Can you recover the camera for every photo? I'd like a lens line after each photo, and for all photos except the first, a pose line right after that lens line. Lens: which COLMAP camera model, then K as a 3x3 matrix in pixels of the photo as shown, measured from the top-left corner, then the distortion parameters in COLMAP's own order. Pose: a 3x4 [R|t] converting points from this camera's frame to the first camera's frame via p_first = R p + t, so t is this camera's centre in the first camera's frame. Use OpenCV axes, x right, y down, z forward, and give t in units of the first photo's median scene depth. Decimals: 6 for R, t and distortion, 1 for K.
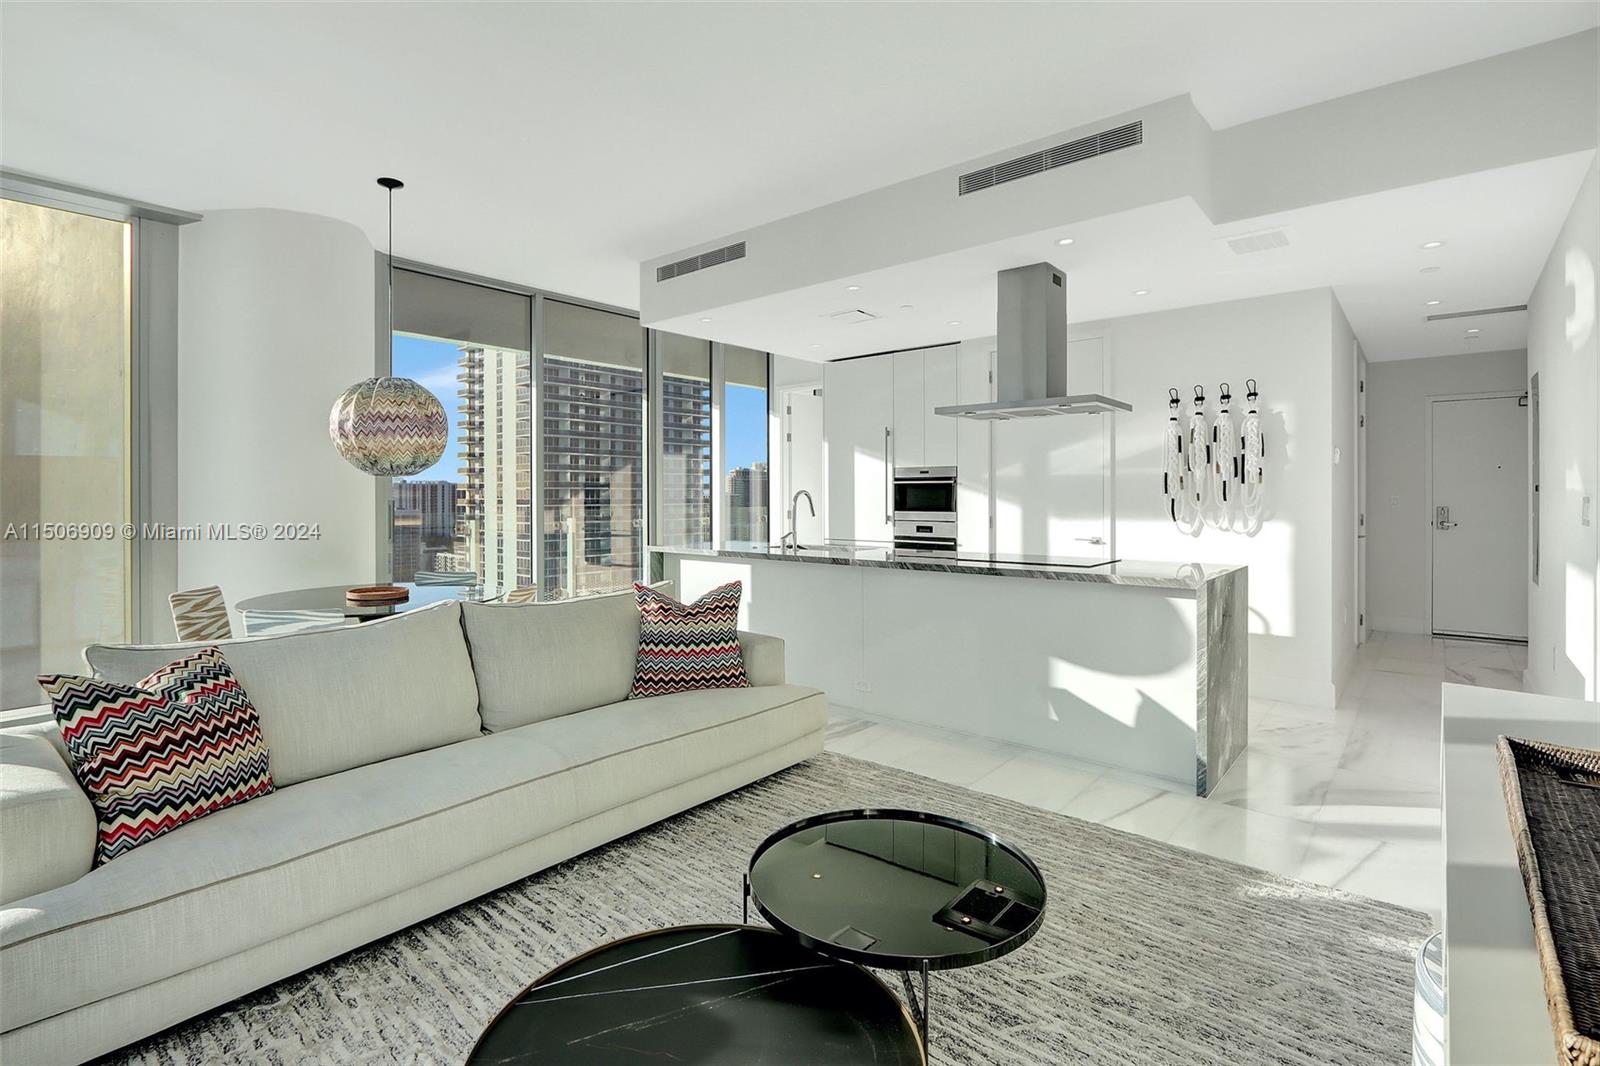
lens RADIAL K [[753.8, 0, 797.5], [0, 753.8, 496.0], [0, 0, 1]] dist [-0.011325, -0.000535]
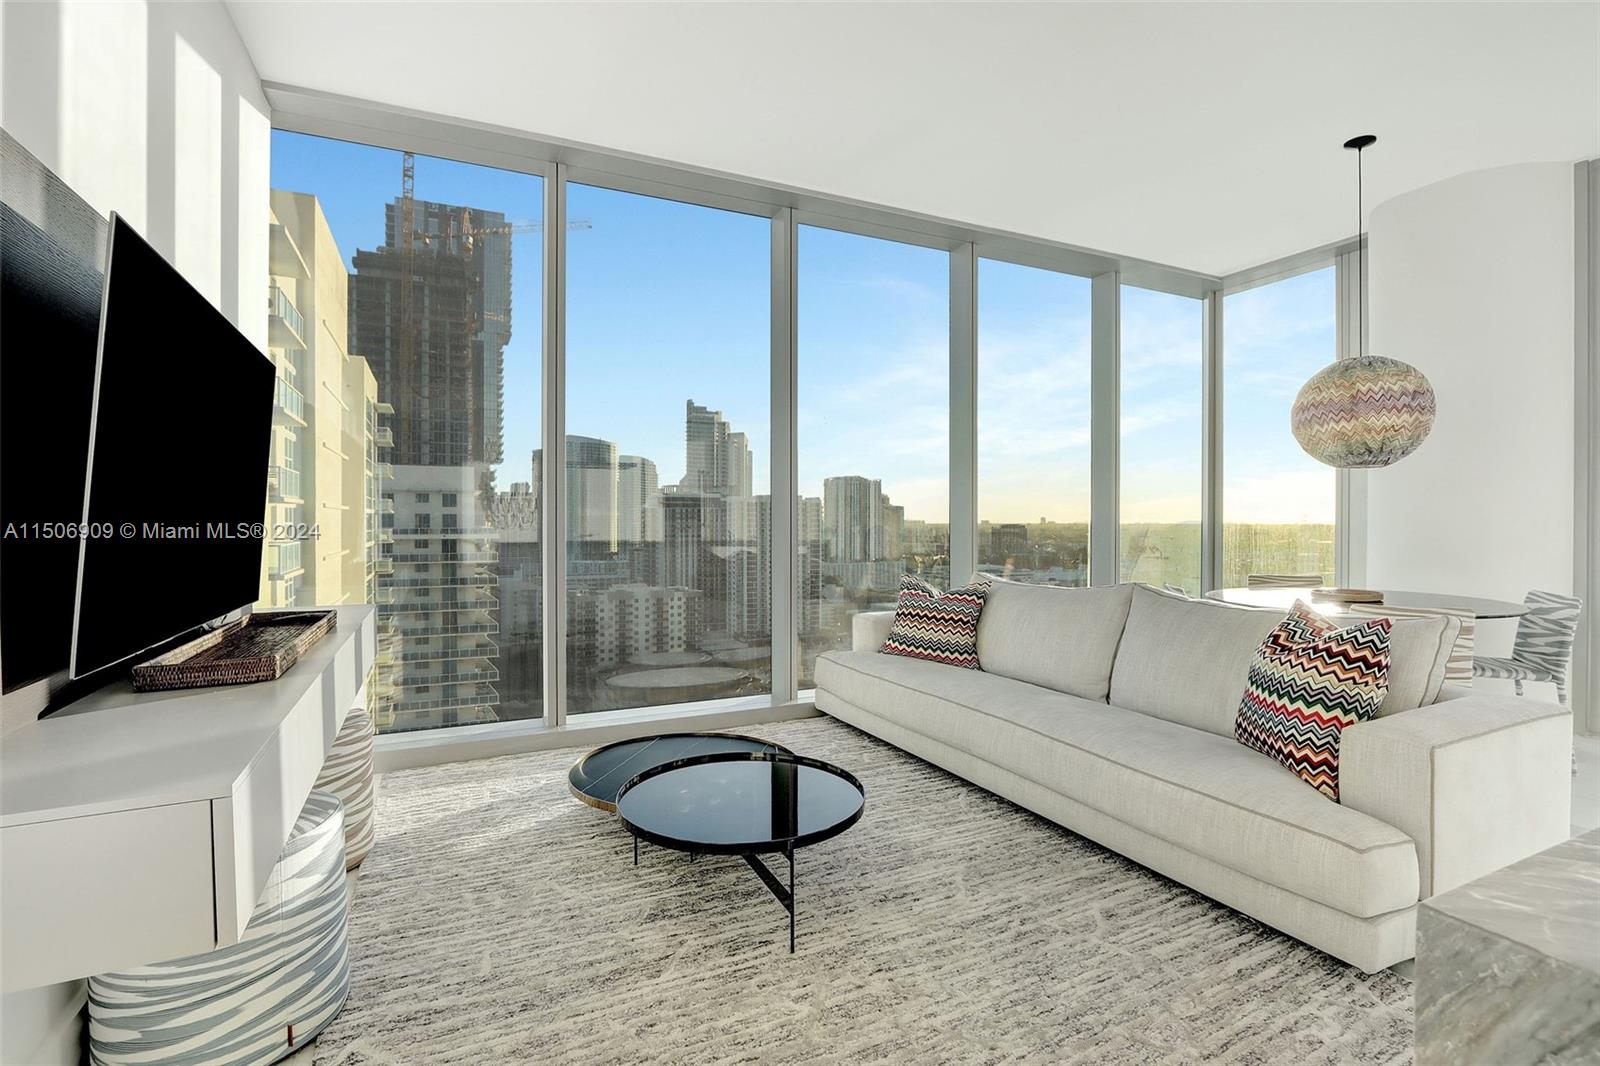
lens RADIAL K [[753.8, 0, 792.4], [0, 753.8, 528.6], [0, 0, 1]] dist [-0.011325, -0.000535]
pose [[-0.408103, 0.017378, -0.912771, 0.794416], [0.006825, 0.999849, 0.015985, 0.040551], [0.912910, 0.000294, -0.408160, 1.055559]]
